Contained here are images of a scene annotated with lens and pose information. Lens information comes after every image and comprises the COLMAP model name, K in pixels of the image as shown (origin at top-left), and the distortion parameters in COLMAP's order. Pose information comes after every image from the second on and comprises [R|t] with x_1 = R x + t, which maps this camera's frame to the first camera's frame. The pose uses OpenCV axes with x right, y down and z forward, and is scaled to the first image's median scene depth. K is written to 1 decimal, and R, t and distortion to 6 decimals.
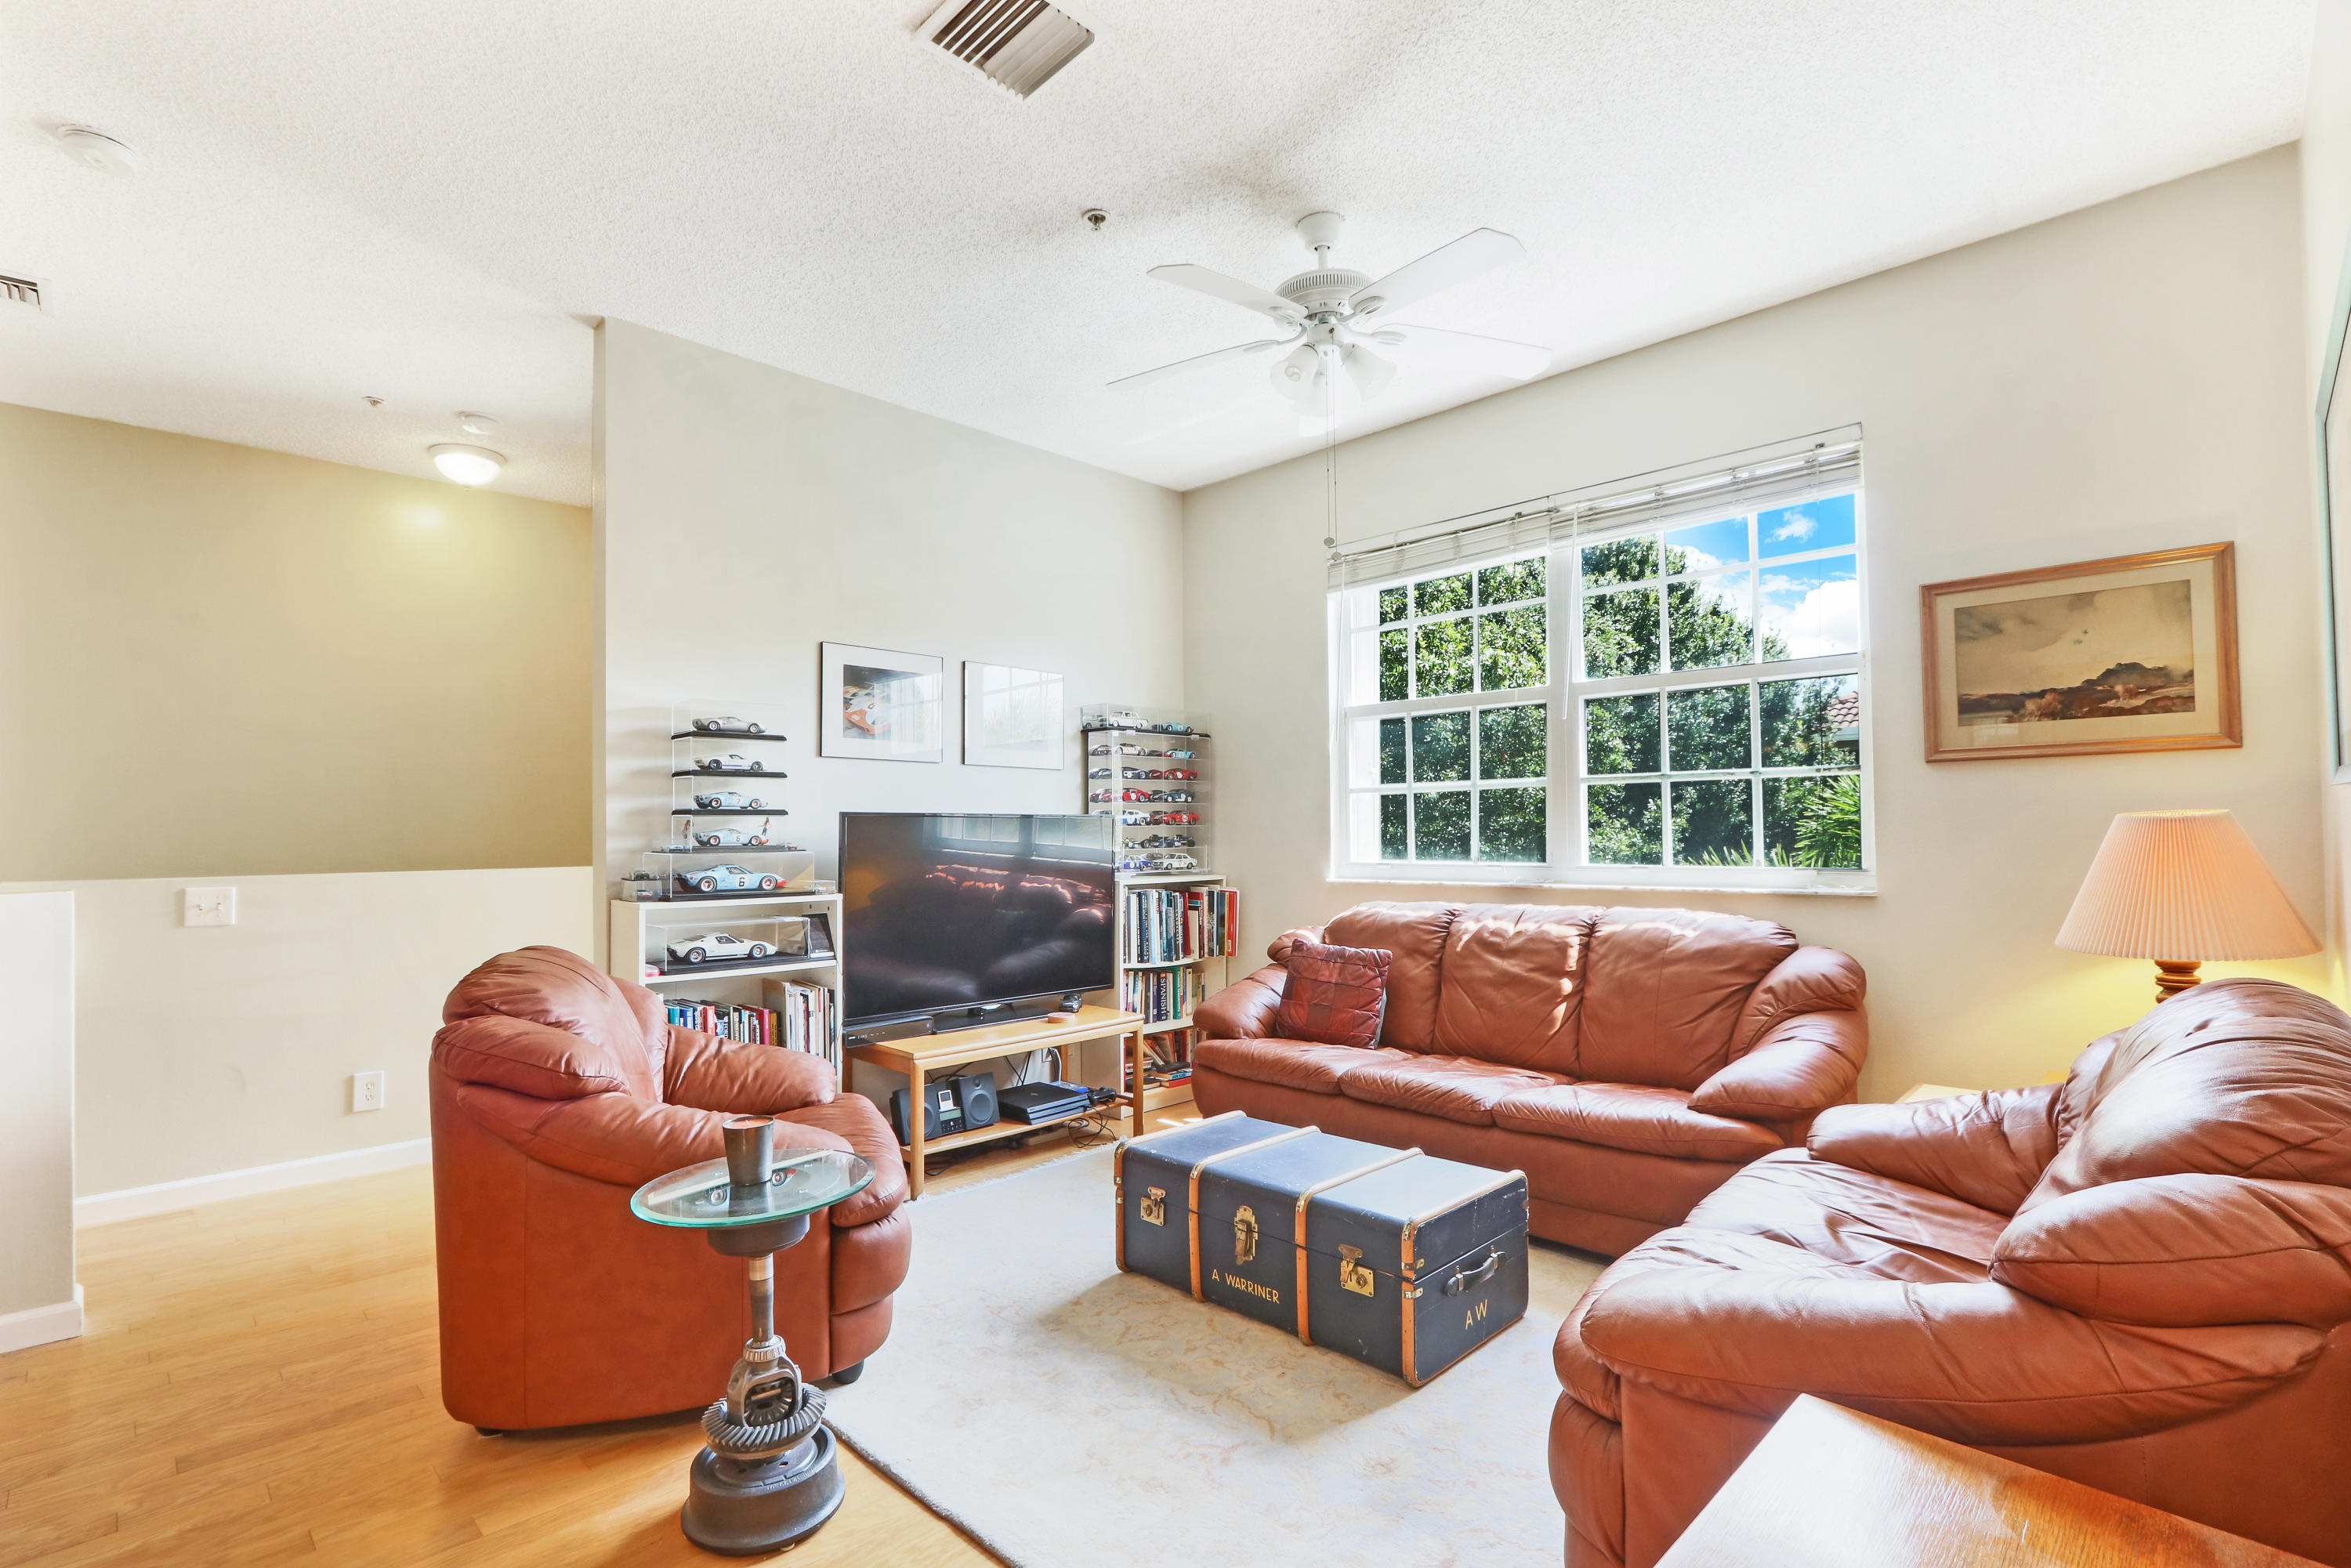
lens RADIAL K [[1073.4, 0, 1174.2], [0, 1073.4, 813.1], [0, 0, 1]] dist [-0.022471, 0.000237]
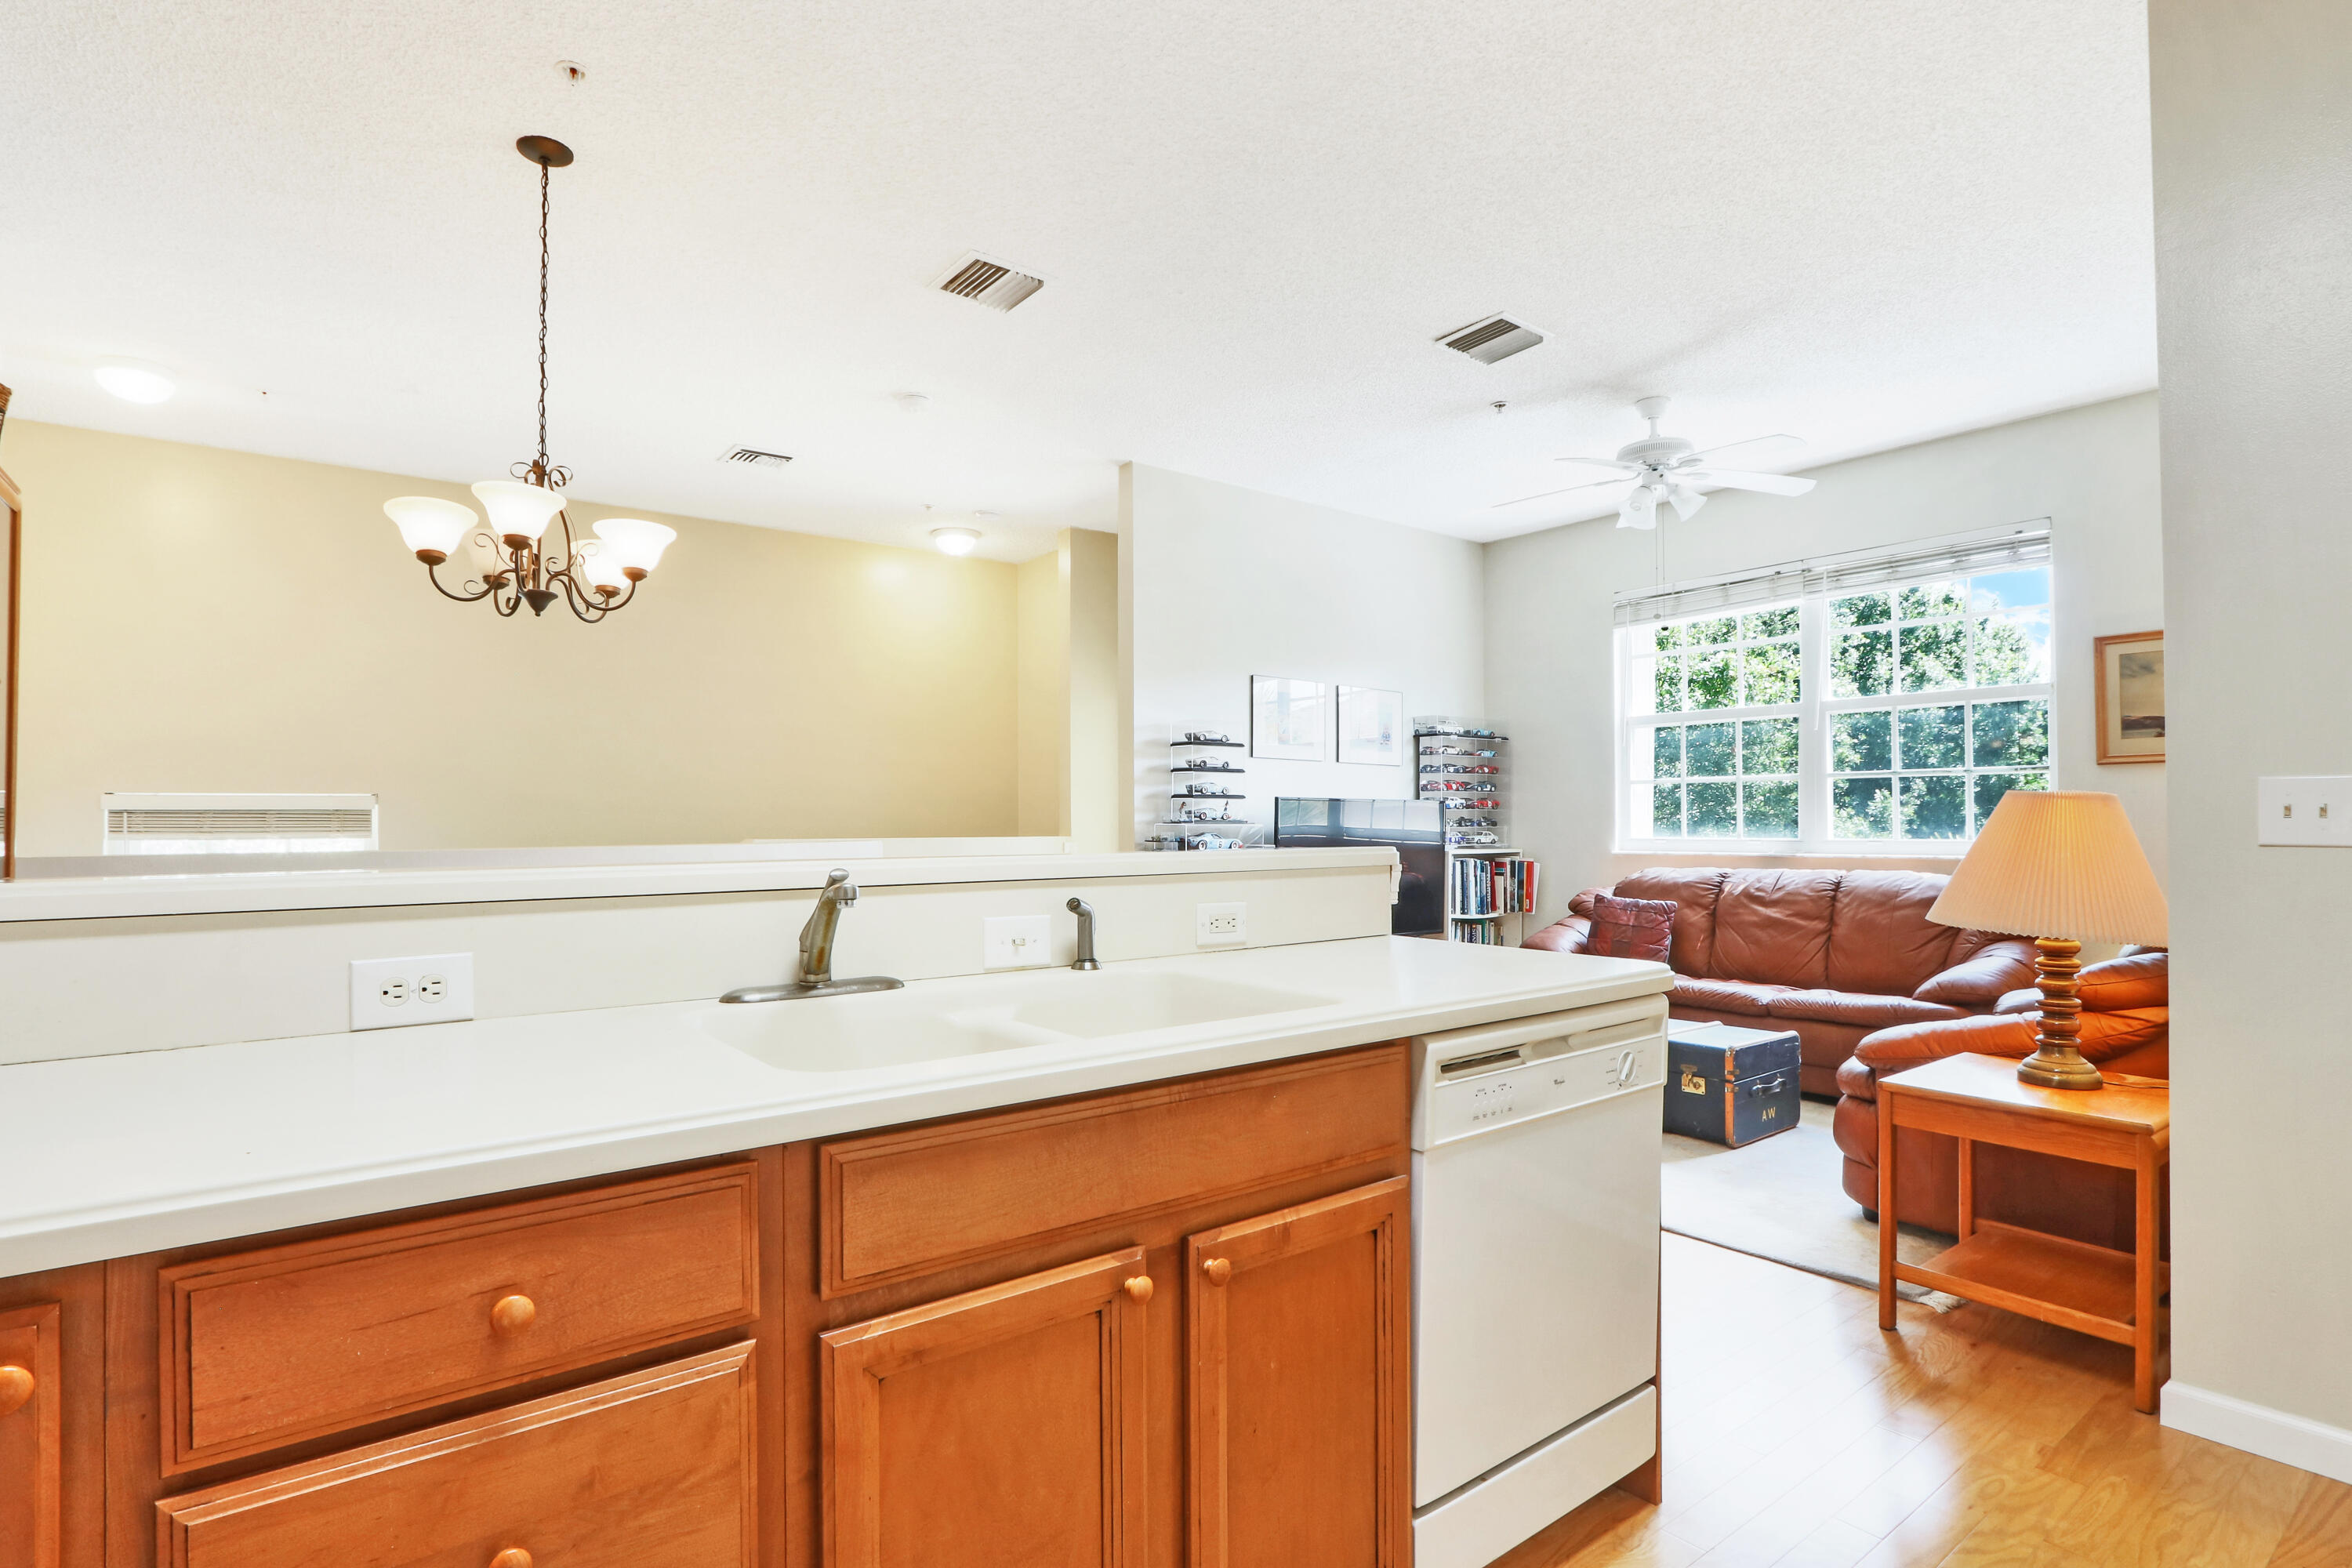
lens RADIAL K [[1144.3, 0, 1172.2], [0, 1144.3, 806.9], [0, 0, 1]] dist [-0.014190, 0.000259]
pose [[0.991376, 0.005613, -0.130931, -0.235613], [-0.005288, 0.999982, 0.002827, 0.008460], [0.130944, -0.002110, 0.991388, -0.496061]]
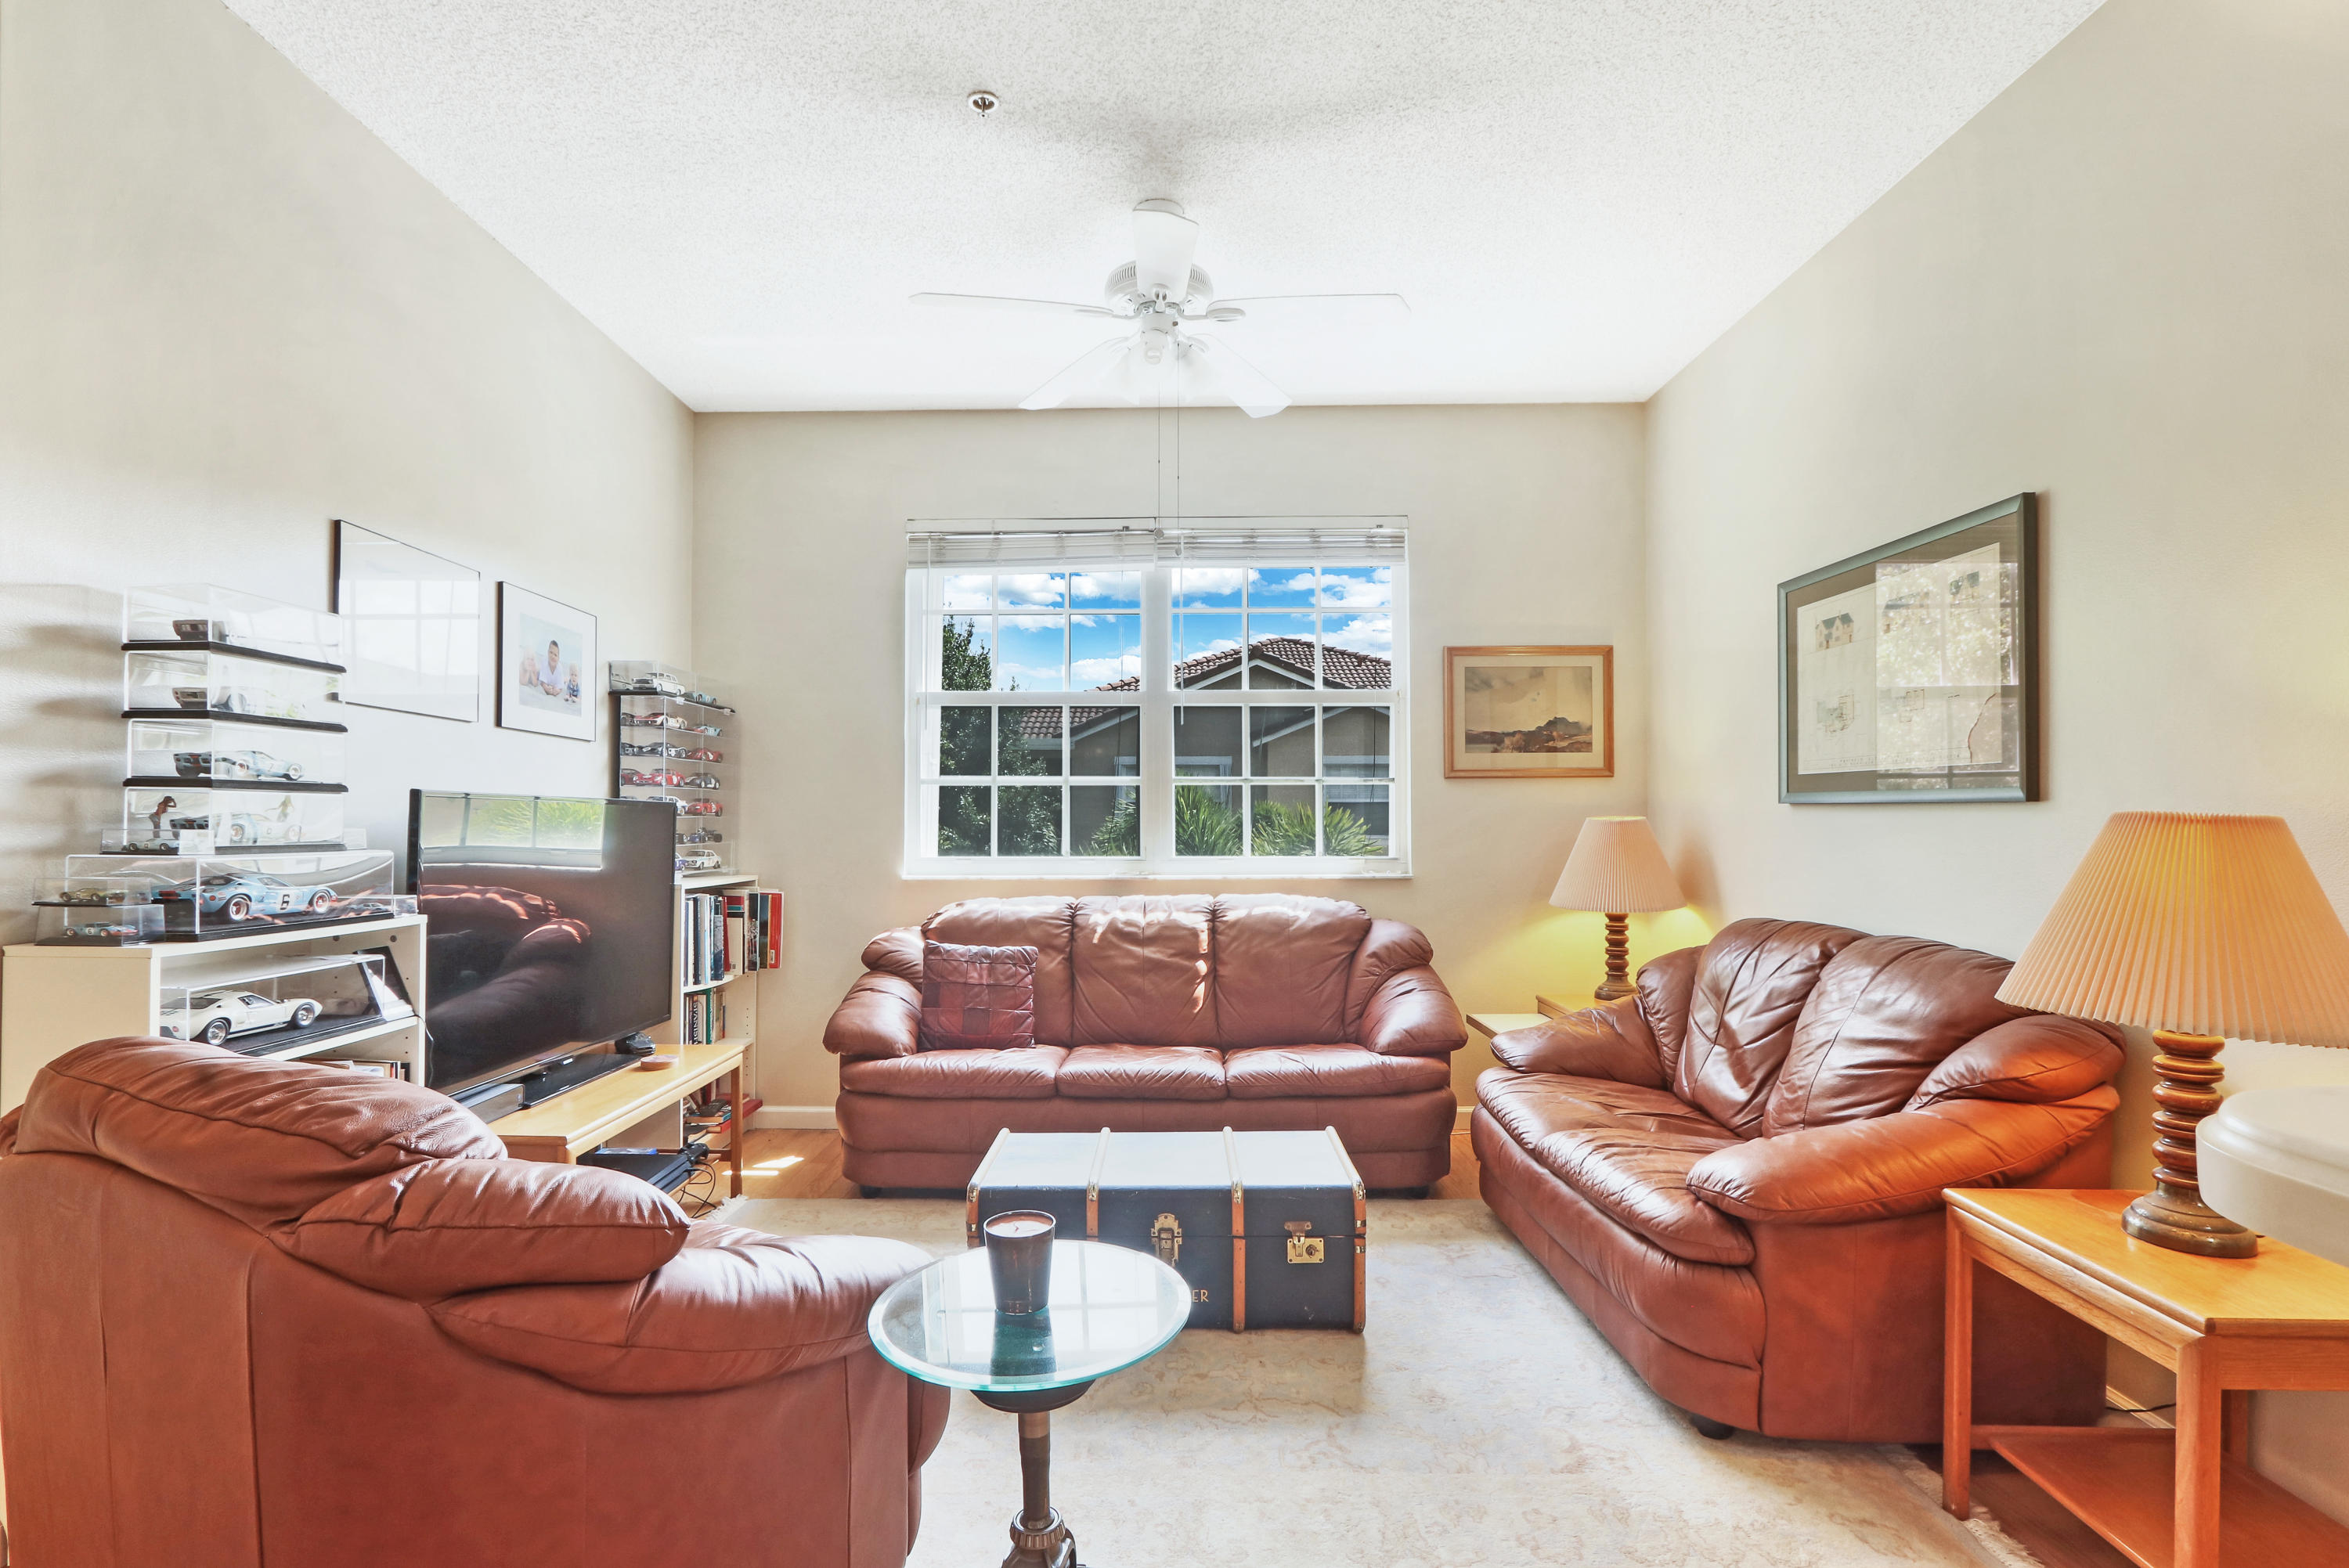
lens RADIAL K [[1093.0, 0, 1130.0], [0, 1093.0, 824.5], [0, 0, 1]] dist [-0.048724, 0.034598]
pose [[0.729333, 0.009005, 0.684099, -0.420055], [-0.019171, 0.999790, 0.007279, 0.006822], [-0.683890, -0.018424, 0.729353, 0.209447]]
